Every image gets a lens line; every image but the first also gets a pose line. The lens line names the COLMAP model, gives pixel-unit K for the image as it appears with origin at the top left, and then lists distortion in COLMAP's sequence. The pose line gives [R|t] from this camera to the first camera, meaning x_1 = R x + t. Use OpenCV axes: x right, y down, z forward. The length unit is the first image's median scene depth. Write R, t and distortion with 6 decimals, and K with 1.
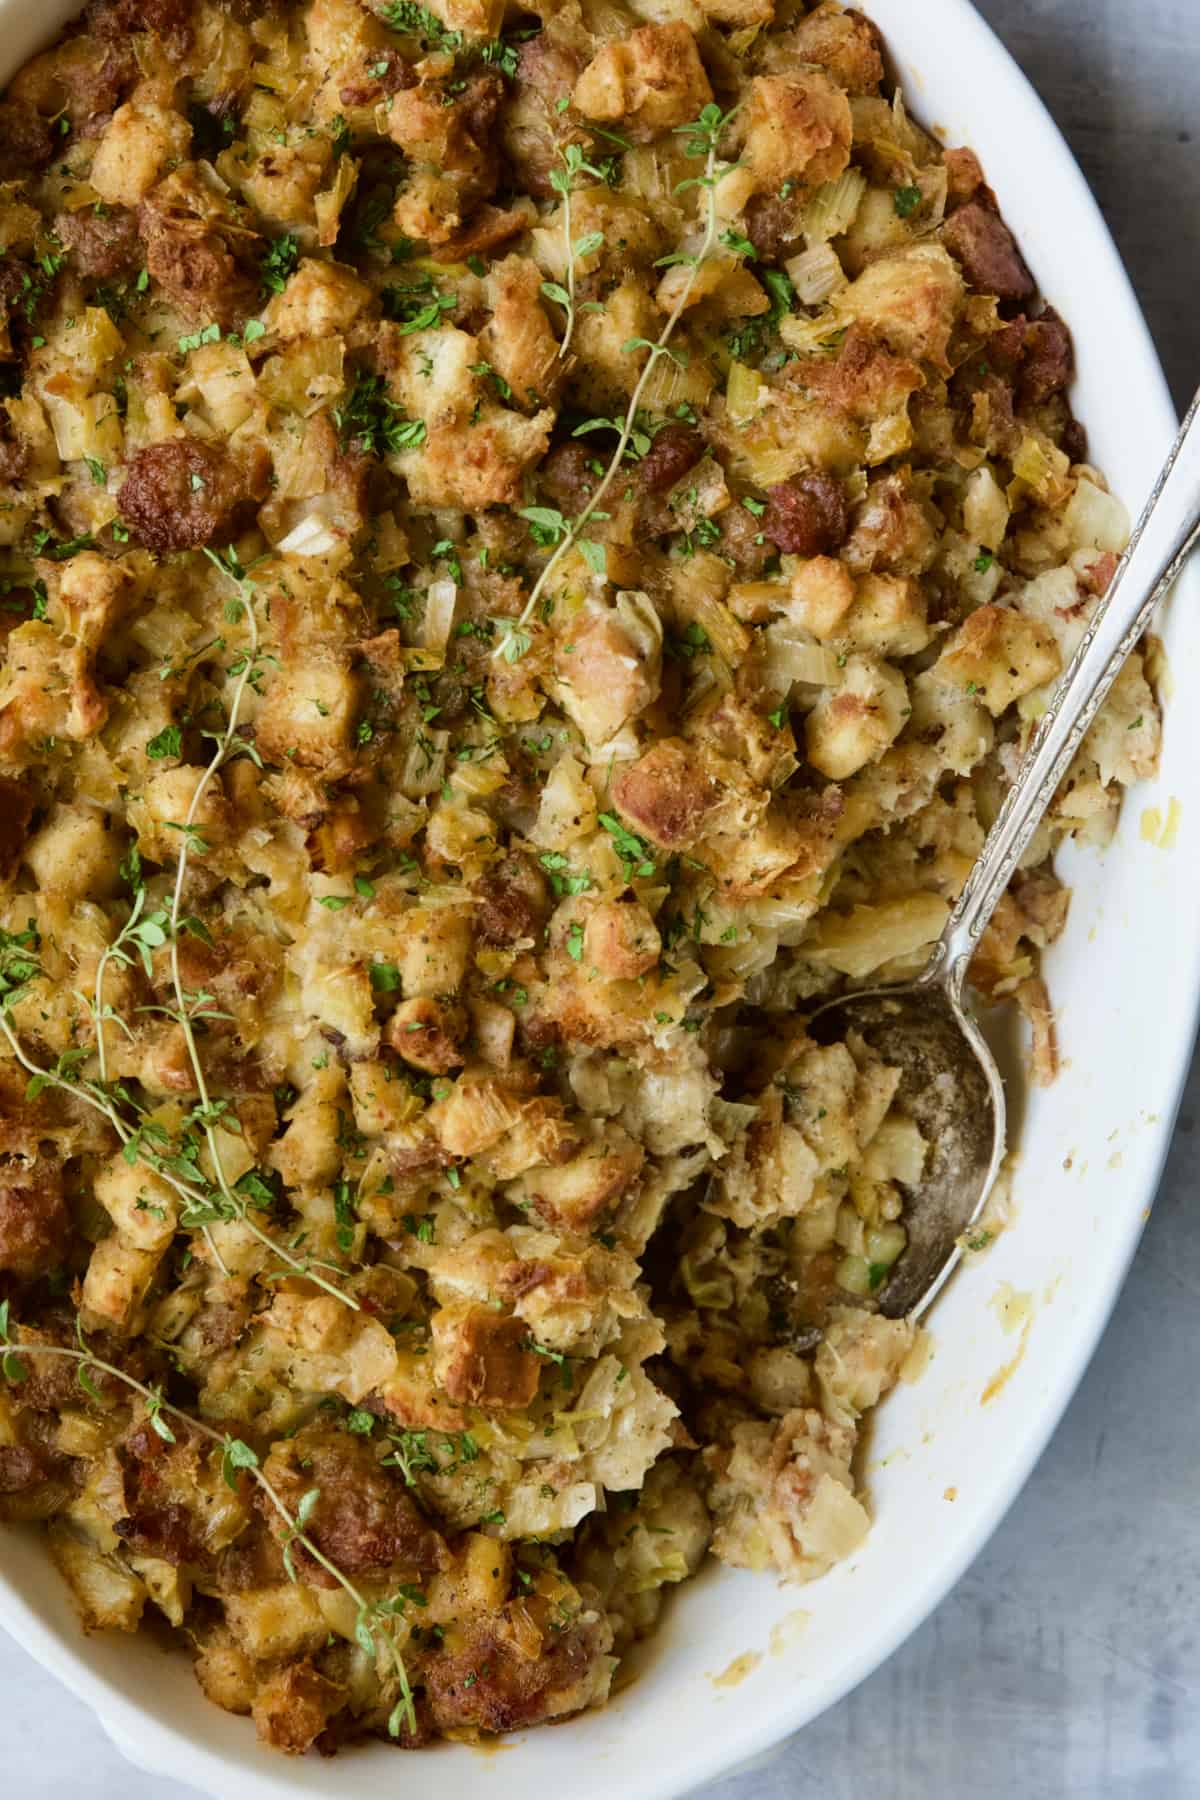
lens RADIAL K [[12118.5, 0, 596.0], [0, 12118.5, 891.1], [0, 0, 1]] dist [0.761042, 0.000000]
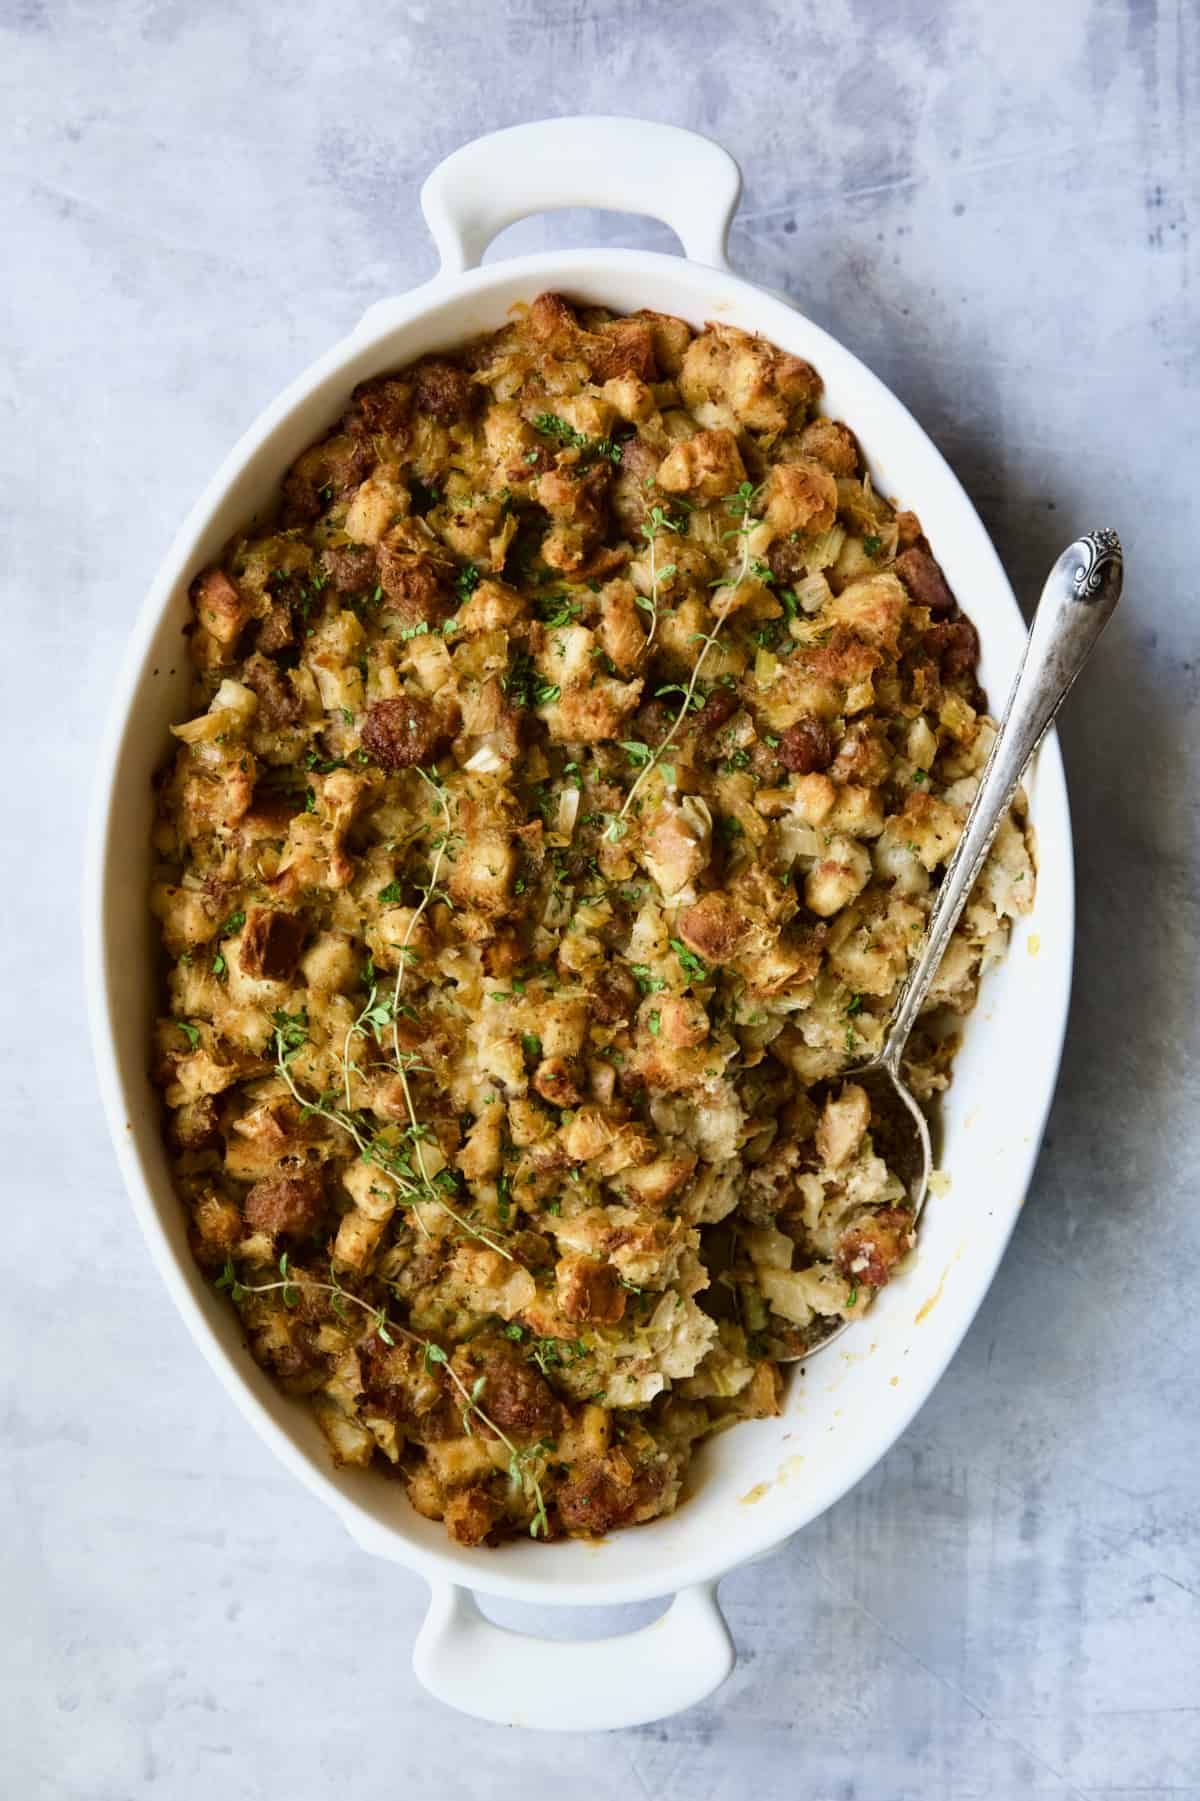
lens RADIAL K [[12125.2, 0, 603.5], [0, 12125.2, 908.8], [0, 0, 1]] dist [0.761042, 0.000000]
pose [[0.999873, 0.007018, 0.014285, -0.030397], [-0.007104, 0.999957, 0.005989, -0.019564], [-0.014242, -0.006090, 0.999880, -0.545893]]
